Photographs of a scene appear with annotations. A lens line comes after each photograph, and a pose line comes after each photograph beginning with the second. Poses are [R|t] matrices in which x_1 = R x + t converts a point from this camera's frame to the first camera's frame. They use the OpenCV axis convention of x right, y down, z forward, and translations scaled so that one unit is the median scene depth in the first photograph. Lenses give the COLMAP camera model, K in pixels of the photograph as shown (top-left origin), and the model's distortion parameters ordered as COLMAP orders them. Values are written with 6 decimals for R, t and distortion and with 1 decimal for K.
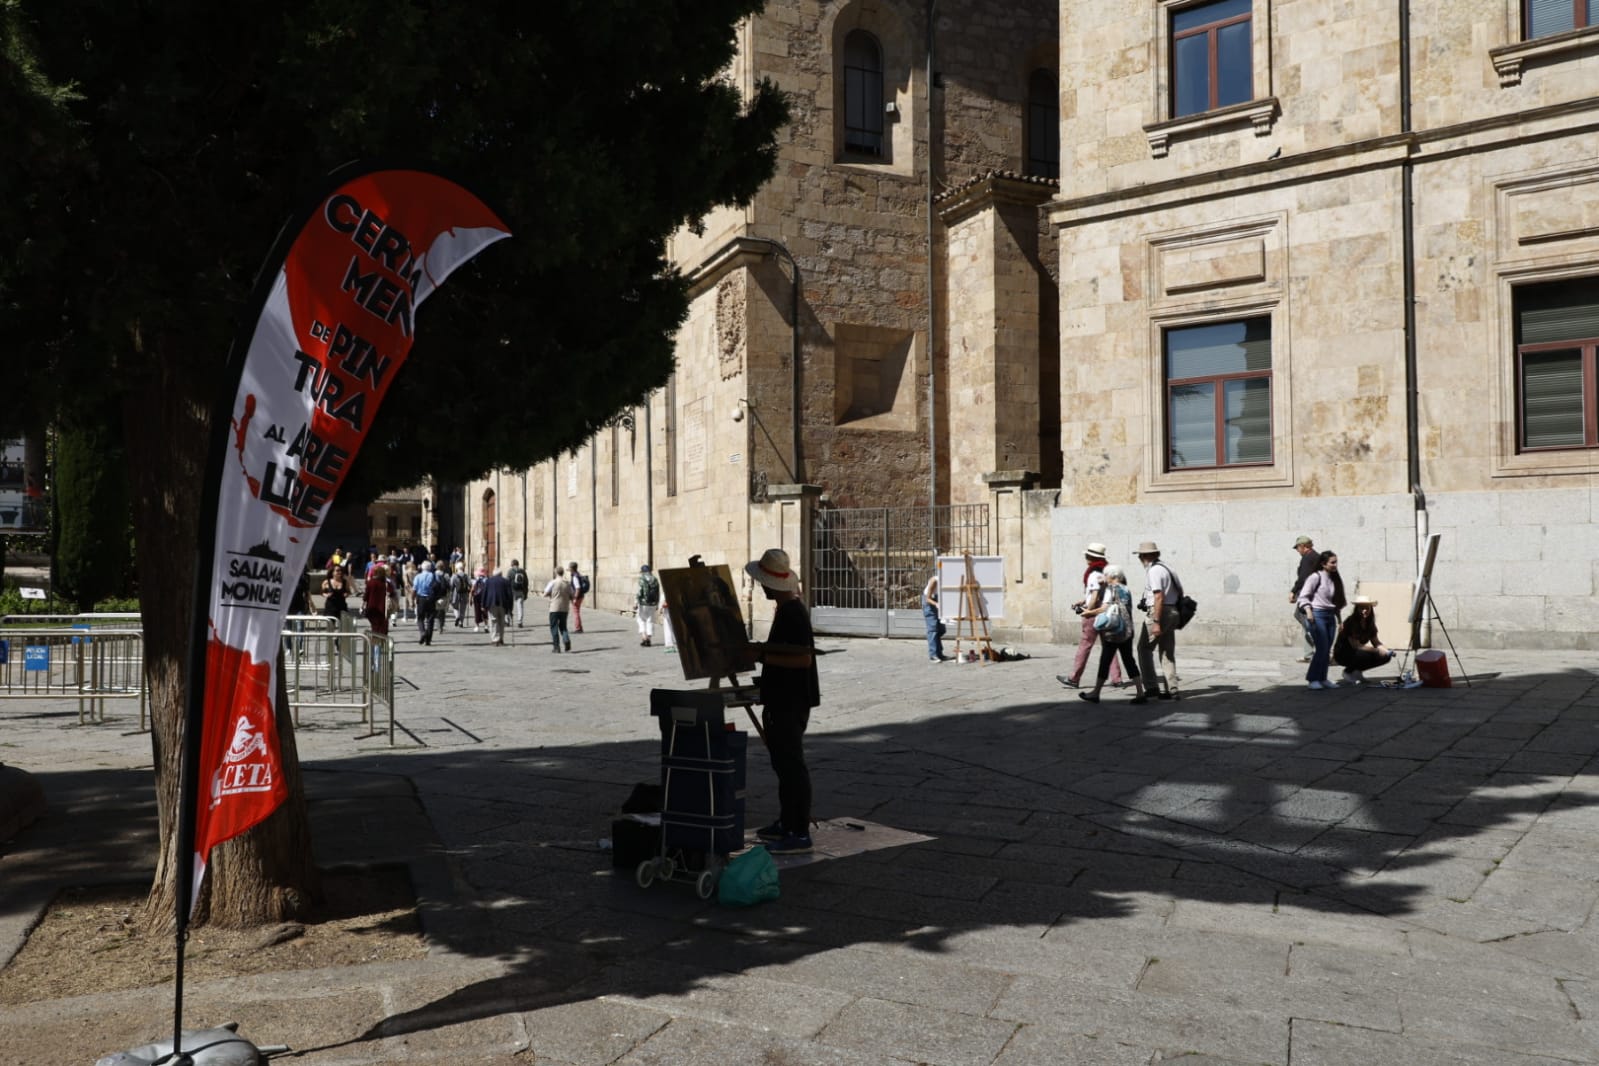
lens RADIAL K [[2068.3, 0, 799.5], [0, 2068.3, 533.0], [0, 0, 1]] dist [0.291353, 0.026722]
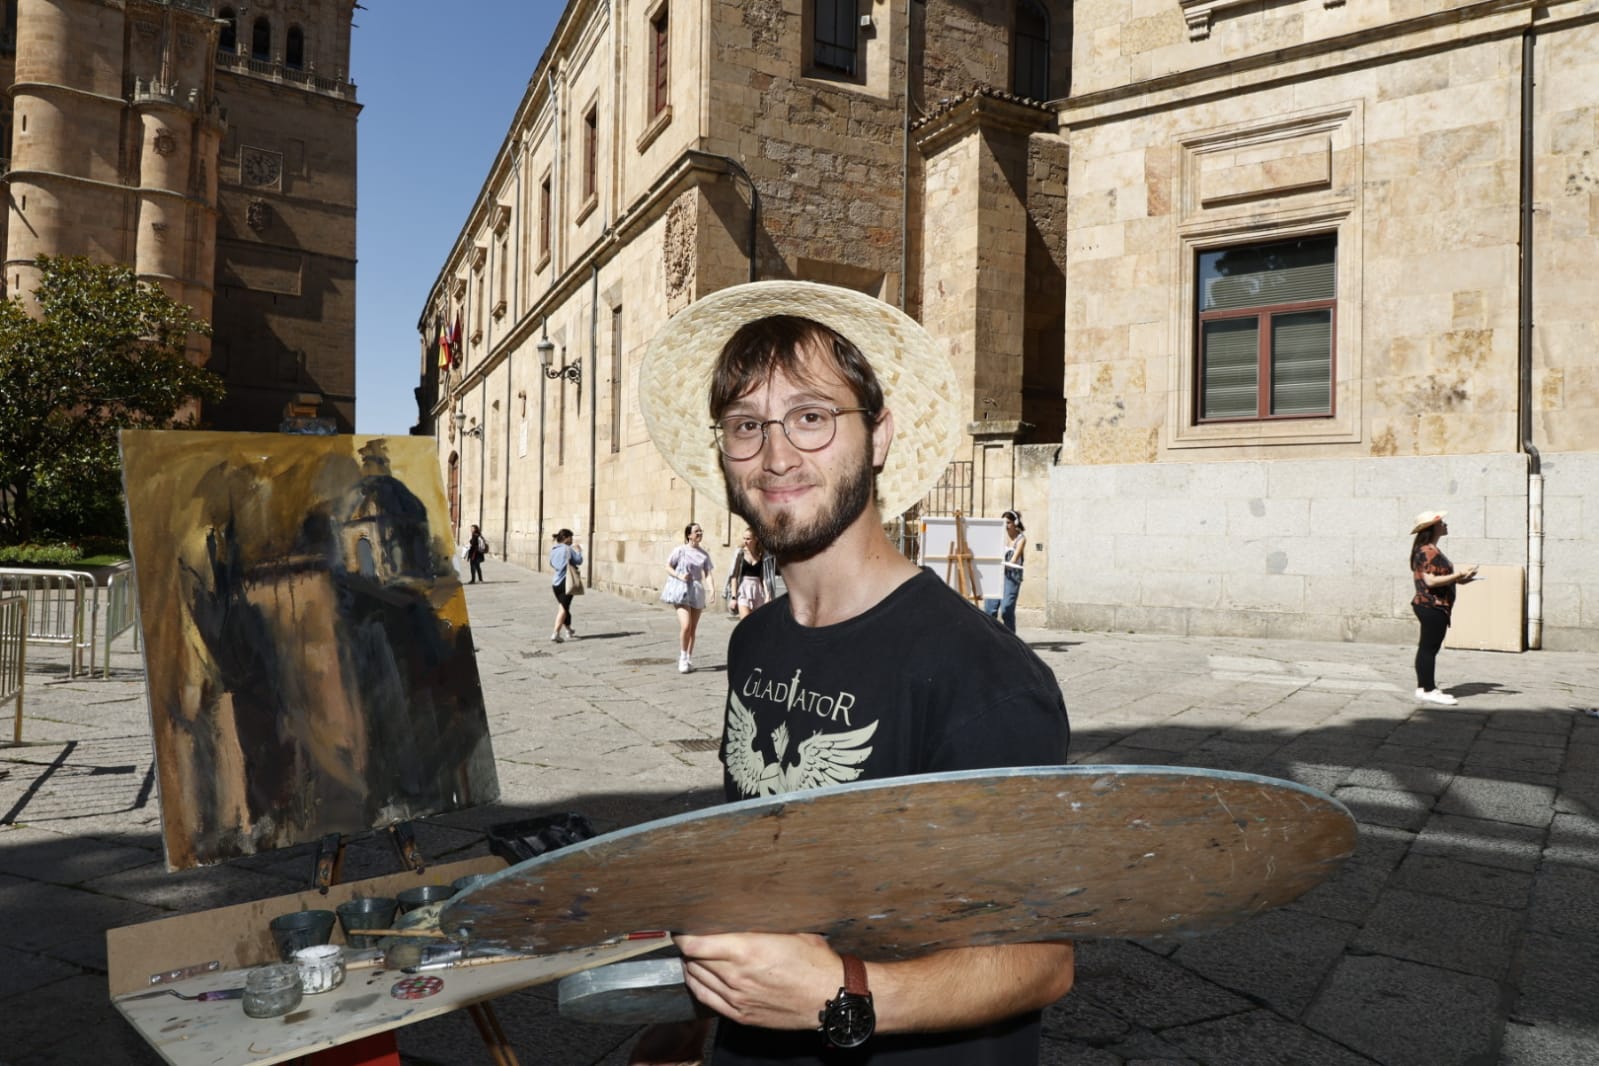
lens RADIAL K [[1155.9, 0, 799.5], [0, 1155.9, 533.0], [0, 0, 1]] dist [0.074336, 0.000591]
pose [[0.999337, 0.027980, 0.023291, 0.010336], [-0.027974, 0.999608, -0.000555, 0.018031], [-0.023297, -0.000097, 0.999729, 0.539883]]
